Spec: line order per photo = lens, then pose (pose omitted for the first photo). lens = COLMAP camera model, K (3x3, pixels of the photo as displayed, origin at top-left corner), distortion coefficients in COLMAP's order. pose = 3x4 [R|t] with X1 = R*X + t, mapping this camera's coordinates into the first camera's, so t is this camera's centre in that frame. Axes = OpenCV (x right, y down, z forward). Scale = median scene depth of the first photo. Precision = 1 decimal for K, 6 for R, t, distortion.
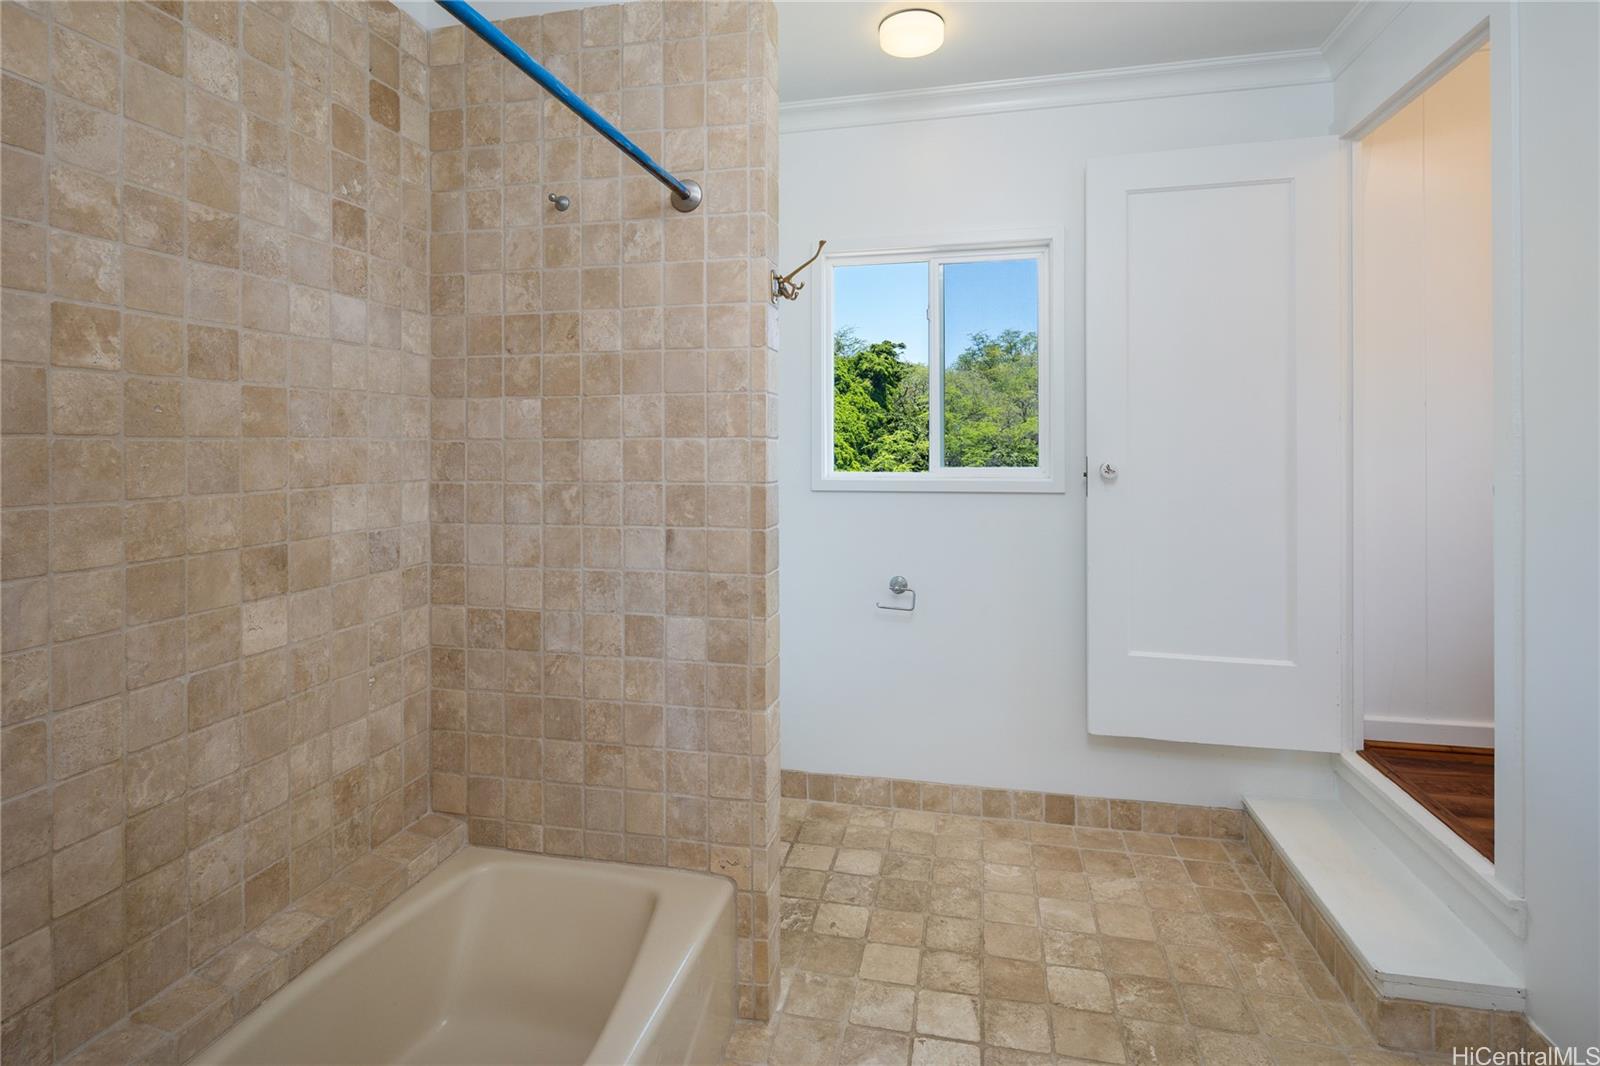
lens RADIAL K [[783.0, 0, 807.1], [0, 783.0, 527.5], [0, 0, 1]] dist [-0.002352, -0.001248]
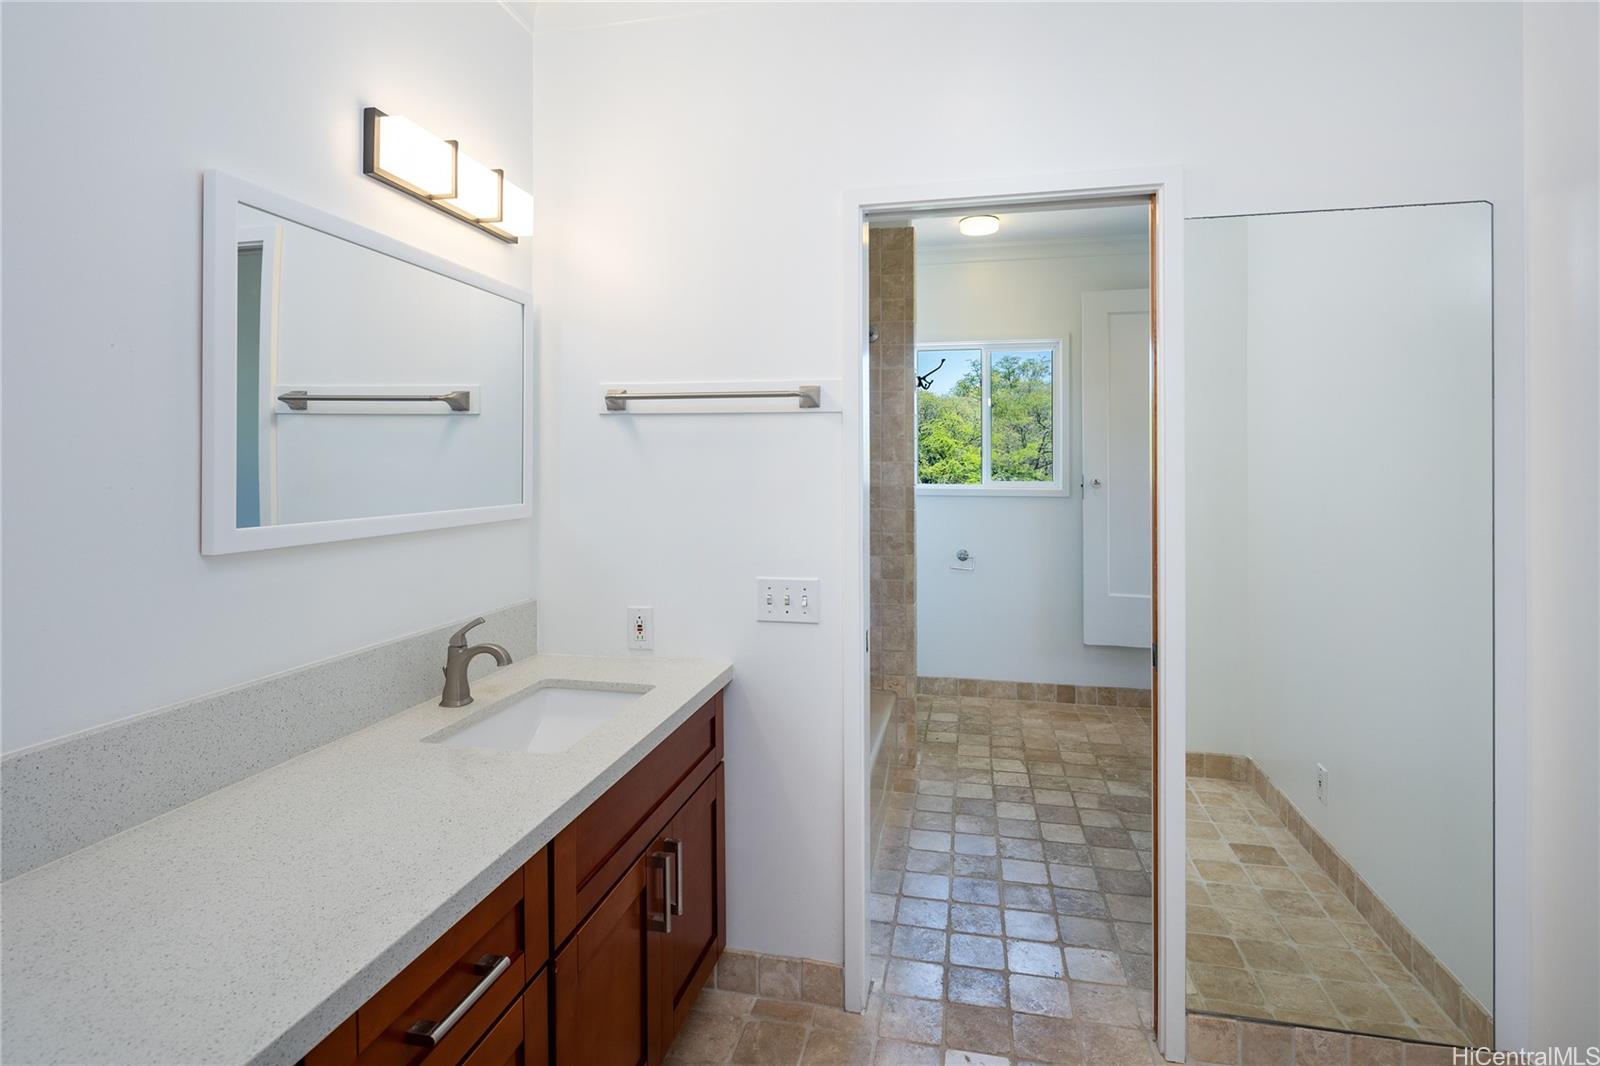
lens RADIAL K [[783.0, 0, 792.2], [0, 783.0, 534.6], [0, 0, 1]] dist [-0.002352, -0.001248]
pose [[0.999863, 0.008409, -0.014266, -0.246075], [-0.008700, 0.999752, -0.020508, 0.080627], [0.014090, 0.020629, 0.999688, -0.698518]]
